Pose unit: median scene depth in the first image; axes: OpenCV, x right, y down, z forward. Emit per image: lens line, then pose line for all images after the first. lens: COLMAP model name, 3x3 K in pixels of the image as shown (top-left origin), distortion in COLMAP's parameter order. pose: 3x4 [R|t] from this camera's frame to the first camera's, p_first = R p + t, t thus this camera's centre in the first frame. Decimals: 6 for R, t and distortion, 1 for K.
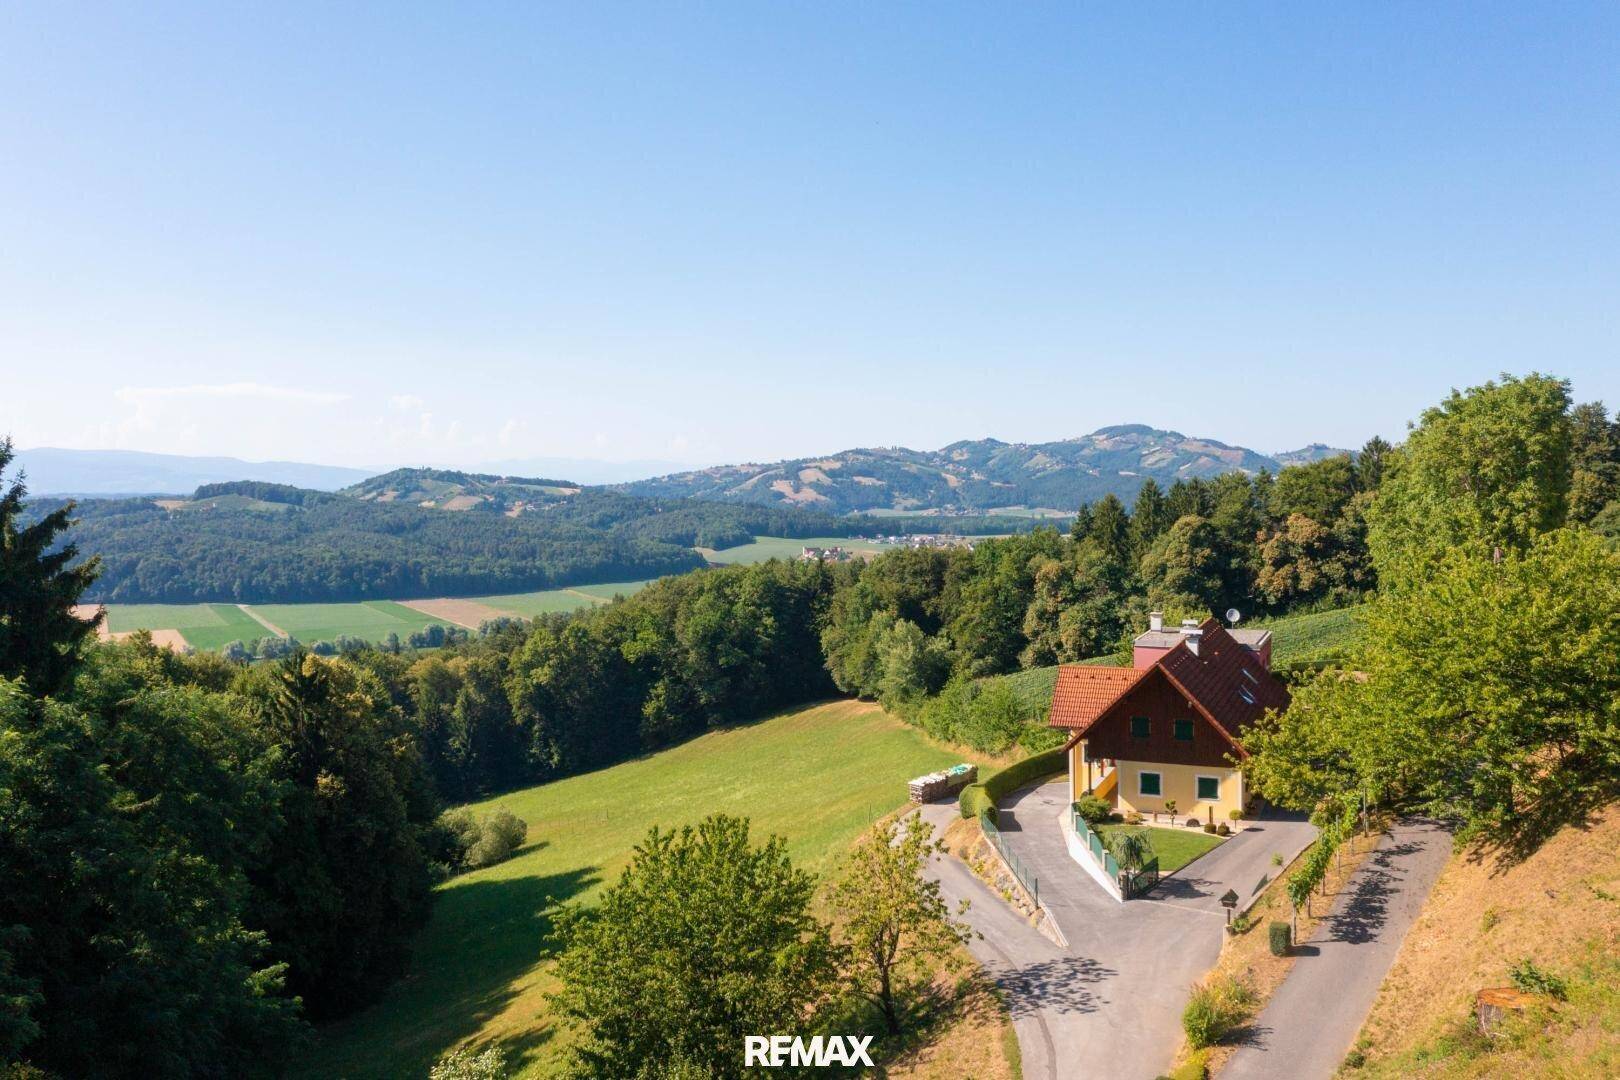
lens RADIAL K [[1269.3, 0, 810.0], [0, 1269.3, 540.0], [0, 0, 1]] dist [-0.008525, 0.006293]
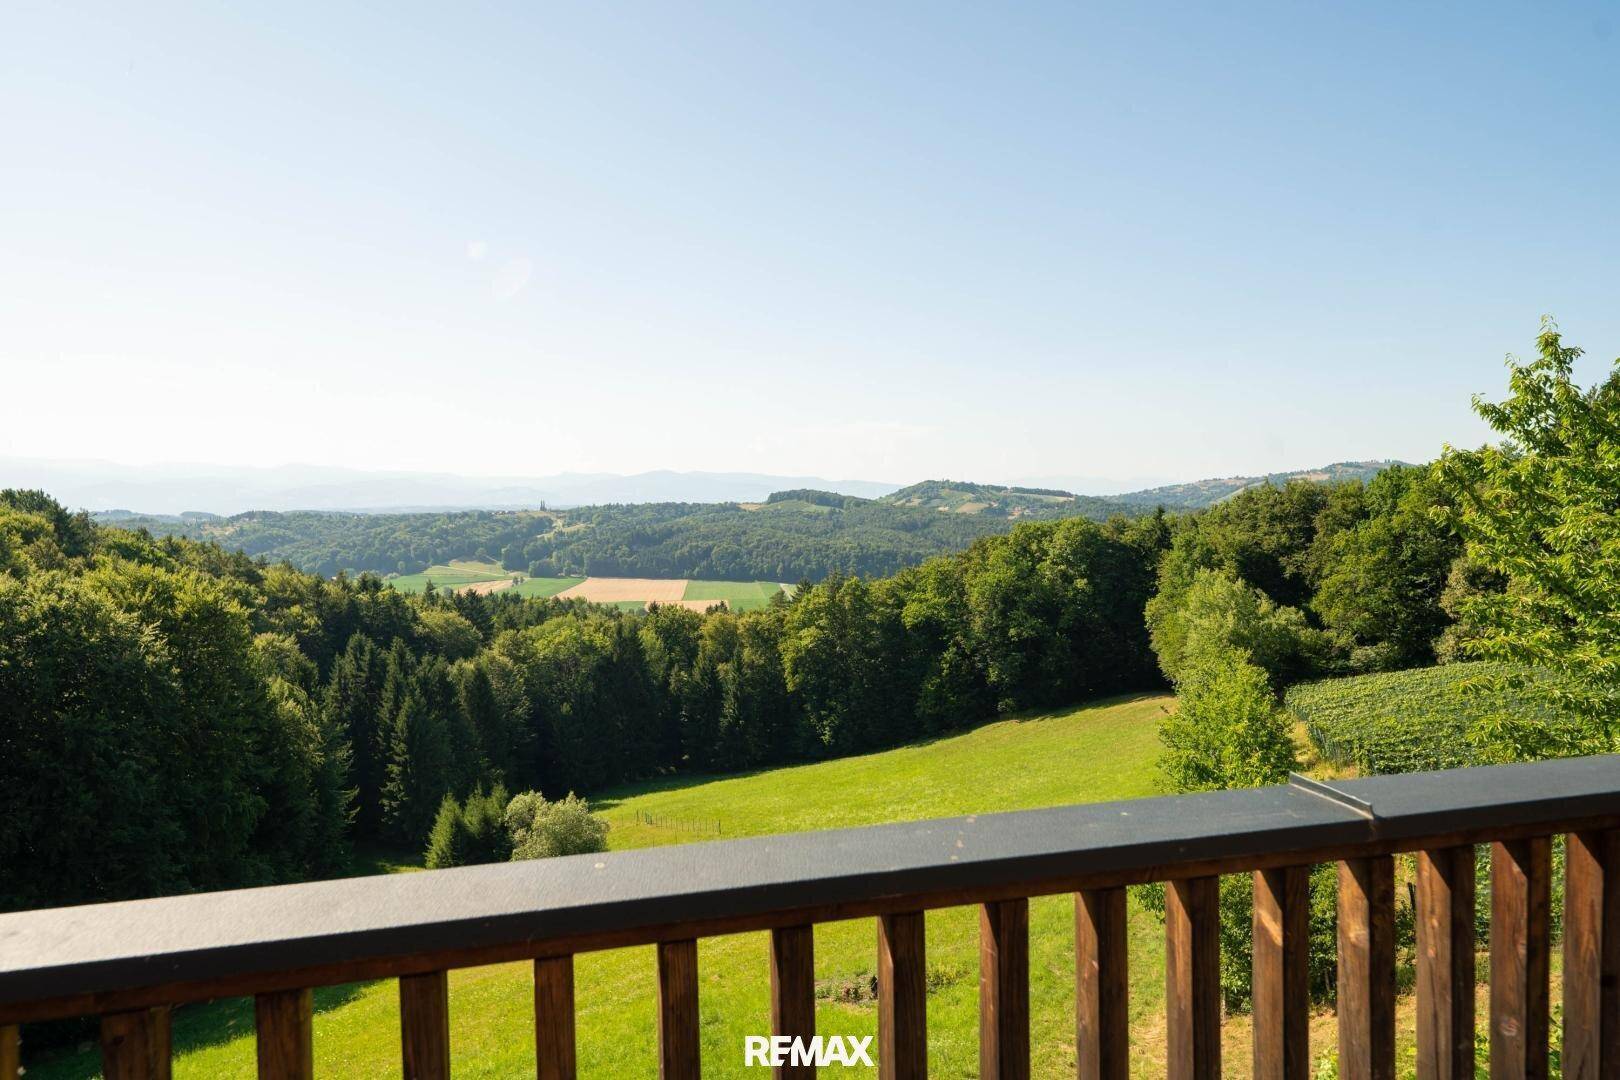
lens RADIAL K [[1070.2, 0, 803.3], [0, 1070.2, 538.0], [0, 0, 1]] dist [0.016072, 0.000311]
pose [[0.908955, 0.017524, -0.416525, 0.084894], [-0.019100, 0.999818, 0.000383, 0.037486], [0.416456, 0.007608, 0.909124, 0.323631]]
